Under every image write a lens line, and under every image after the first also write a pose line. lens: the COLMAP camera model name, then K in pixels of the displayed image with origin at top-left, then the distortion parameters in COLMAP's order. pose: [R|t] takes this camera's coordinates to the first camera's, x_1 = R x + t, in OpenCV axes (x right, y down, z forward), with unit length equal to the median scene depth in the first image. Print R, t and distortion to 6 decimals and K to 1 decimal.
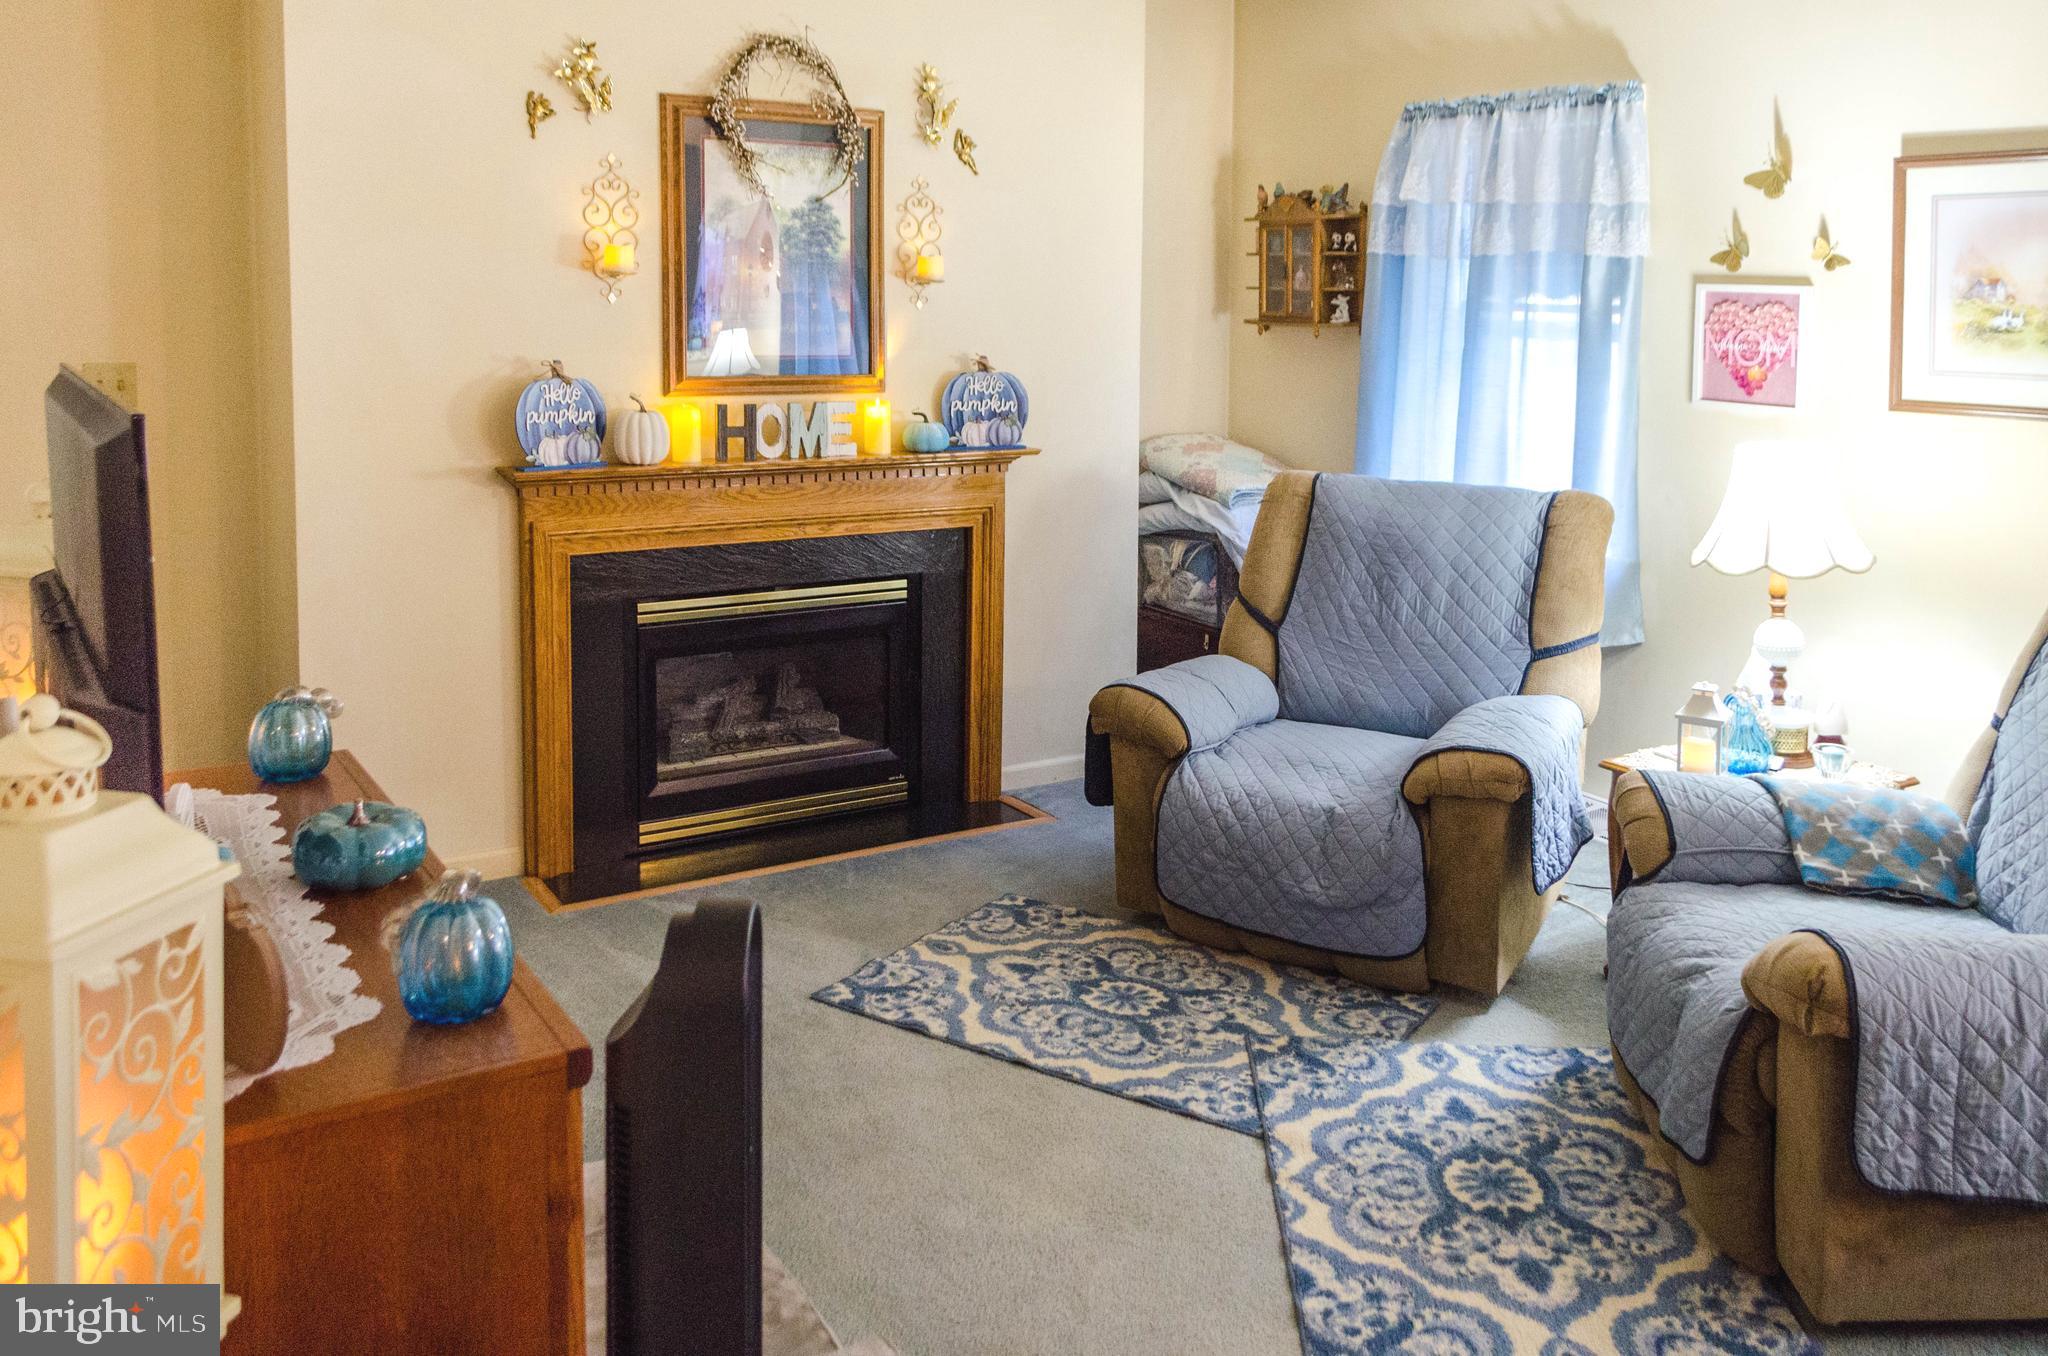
lens RADIAL K [[1558.5, 0, 1025.9], [0, 1558.5, 517.3], [0, 0, 1]] dist [0.039548, -0.005028]
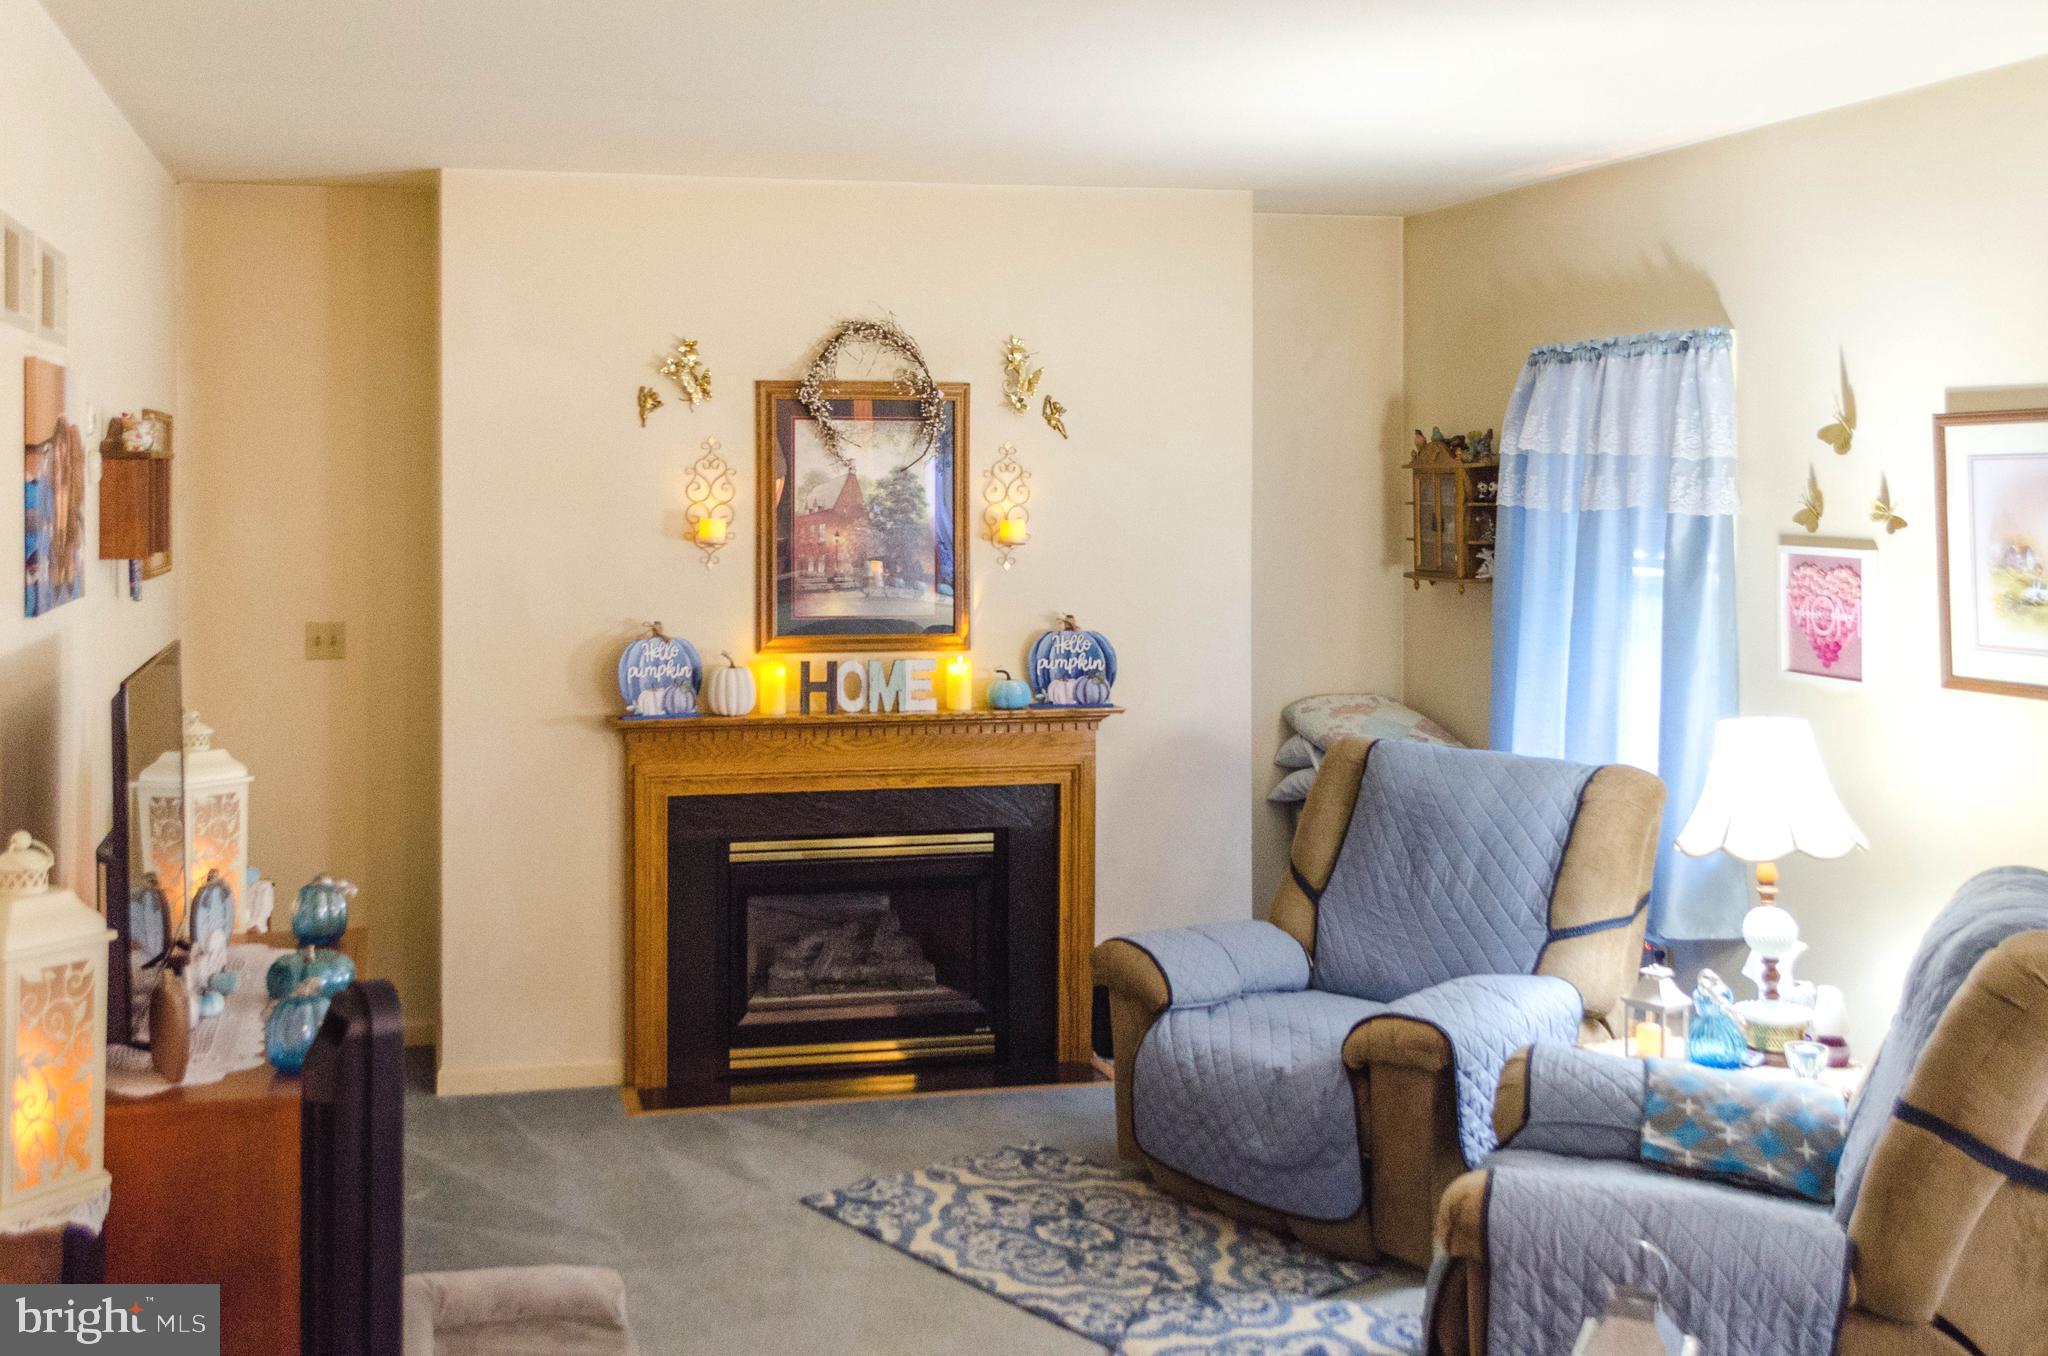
lens RADIAL K [[2169.9, 0, 1024.0], [0, 2169.9, 678.0], [0, 0, 1]] dist [0.083174, -0.002073]
pose [[0.939139, 0.015943, -0.343166, 0.474137], [-0.033057, 0.998481, -0.044081, 0.000394], [0.341942, 0.052742, 0.938240, -0.365330]]
